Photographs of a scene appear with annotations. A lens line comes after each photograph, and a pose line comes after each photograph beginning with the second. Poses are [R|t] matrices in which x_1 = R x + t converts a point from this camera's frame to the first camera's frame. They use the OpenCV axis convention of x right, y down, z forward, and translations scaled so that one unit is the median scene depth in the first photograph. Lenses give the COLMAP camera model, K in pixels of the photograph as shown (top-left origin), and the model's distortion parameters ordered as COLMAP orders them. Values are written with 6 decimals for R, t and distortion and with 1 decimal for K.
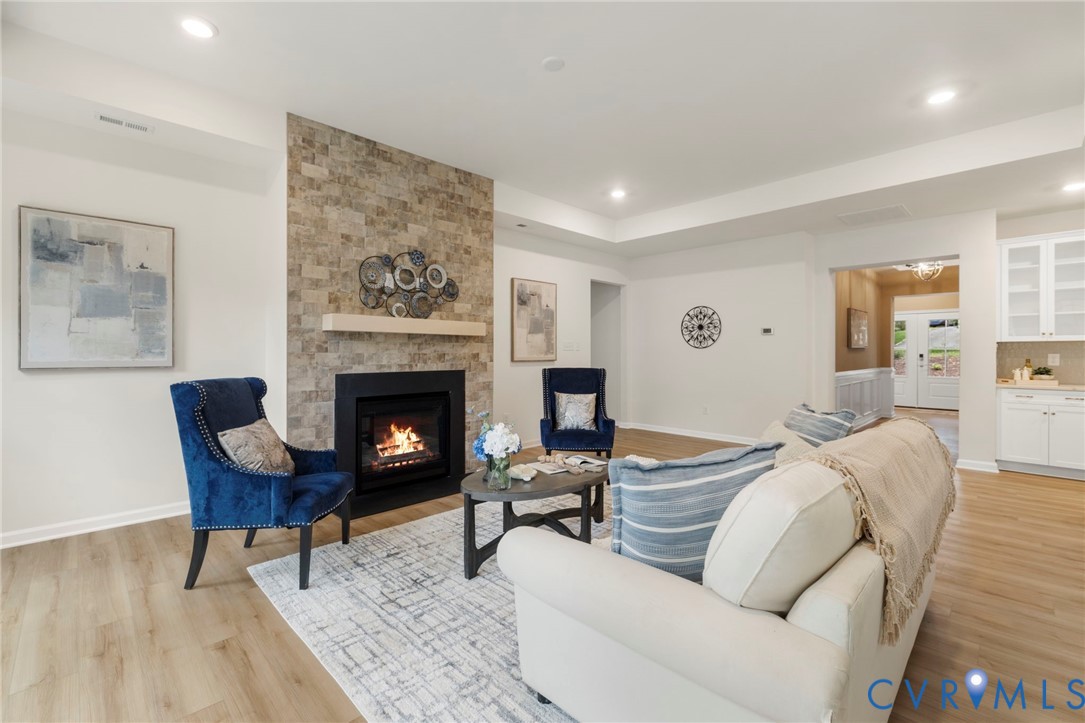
lens RADIAL K [[470.7, 0, 539.9], [0, 470.7, 355.3], [0, 0, 1]] dist [-0.003216, 0.000164]
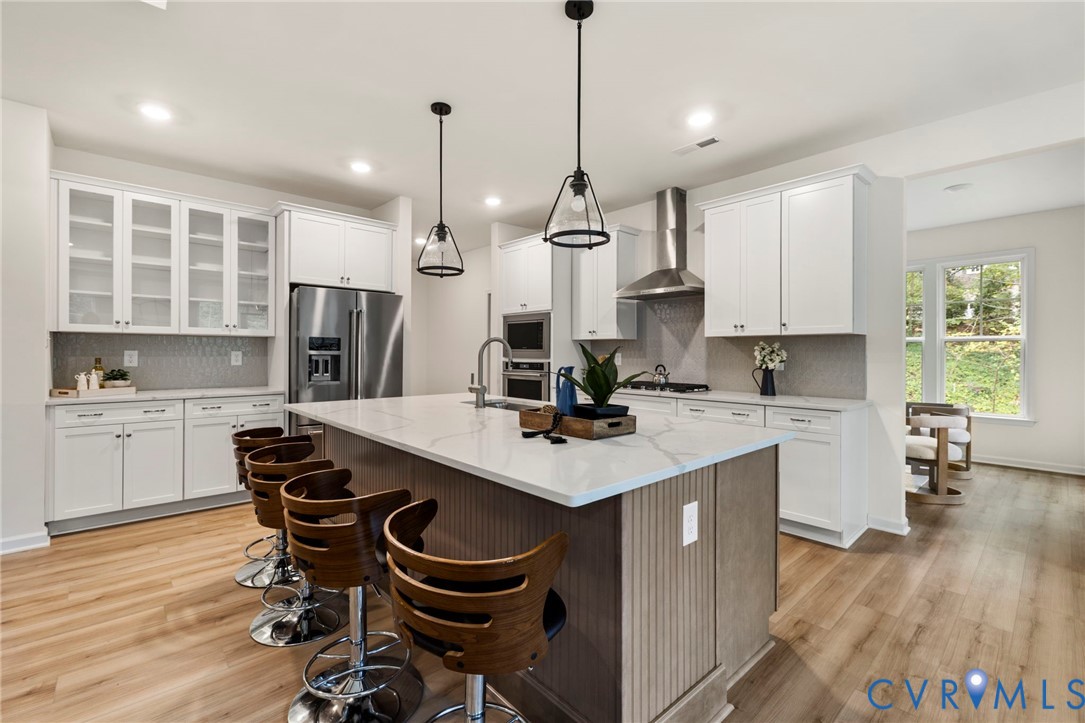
lens RADIAL K [[470.7, 0, 537.0], [0, 470.7, 352.8], [0, 0, 1]] dist [-0.003216, 0.000164]
pose [[0.053333, -0.007132, 0.998551, 0.393250], [-0.002448, 0.999971, 0.007273, -0.006496], [-0.998574, -0.002832, 0.053314, 0.324205]]
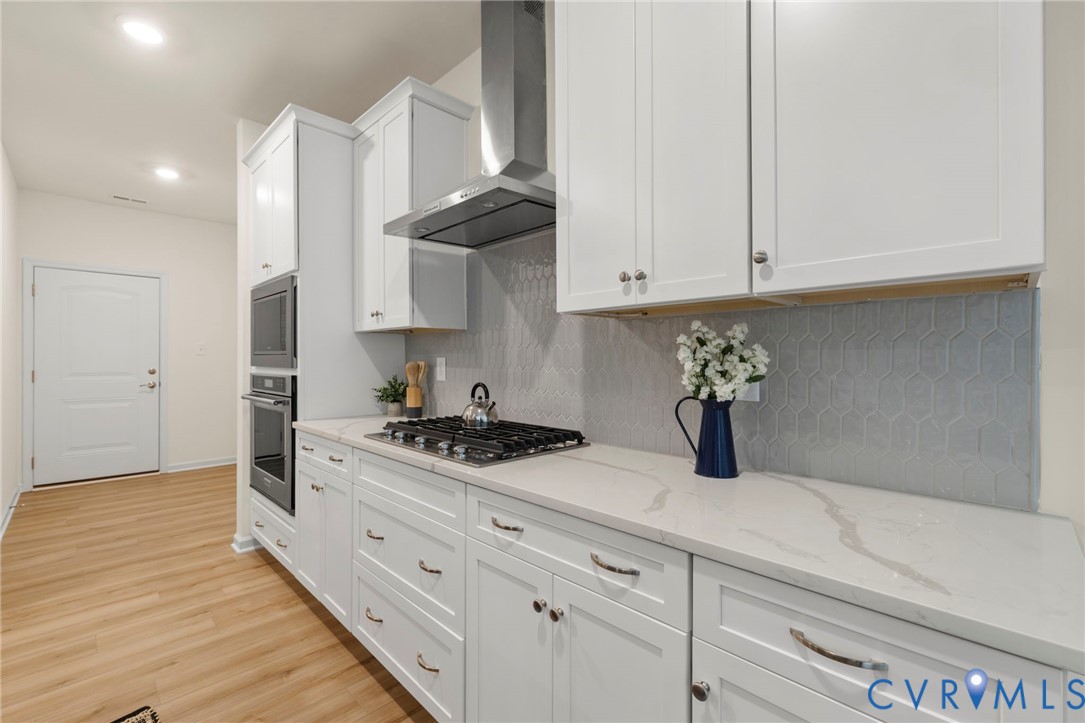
lens RADIAL K [[470.7, 0, 537.4], [0, 470.7, 358.4], [0, 0, 1]] dist [-0.003216, 0.000164]
pose [[0.008661, -0.004966, 0.999950, 0.923365], [0.000188, 0.999988, 0.004965, -0.000044], [-0.999962, 0.000145, 0.008662, 0.082234]]
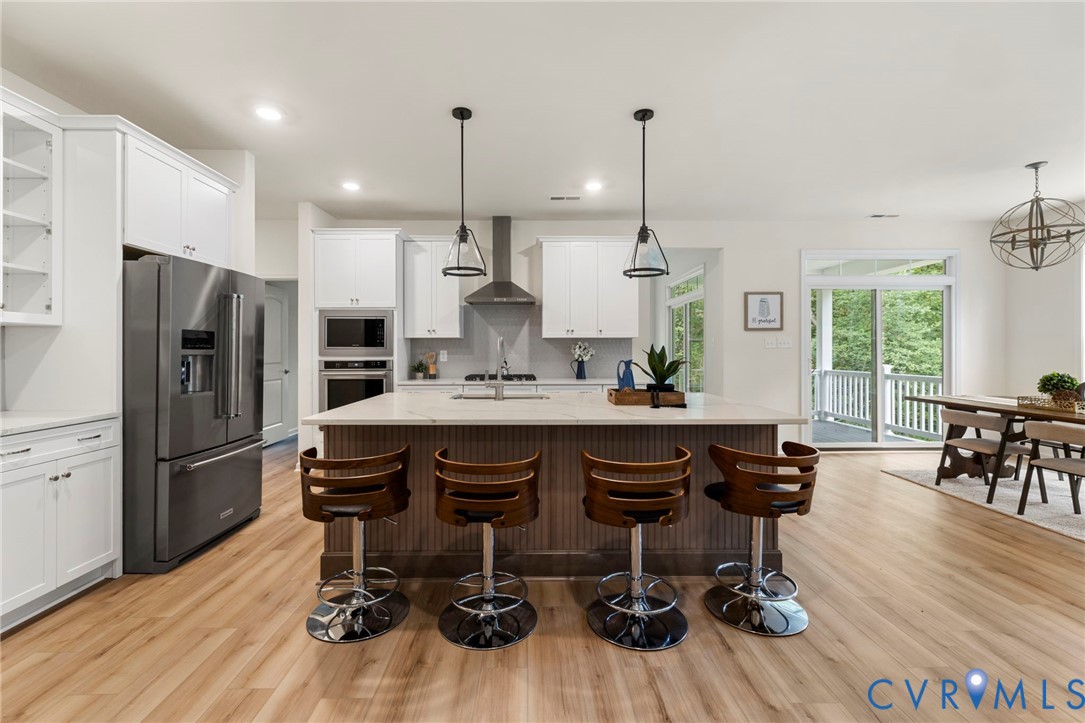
lens RADIAL K [[470.7, 0, 527.2], [0, 470.7, 351.9], [0, 0, 1]] dist [-0.003216, 0.000164]
pose [[-0.715719, -0.008687, 0.698335, 0.499012], [-0.002663, 0.999949, 0.009709, -0.006966], [-0.698383, 0.005089, -0.715706, 0.886779]]
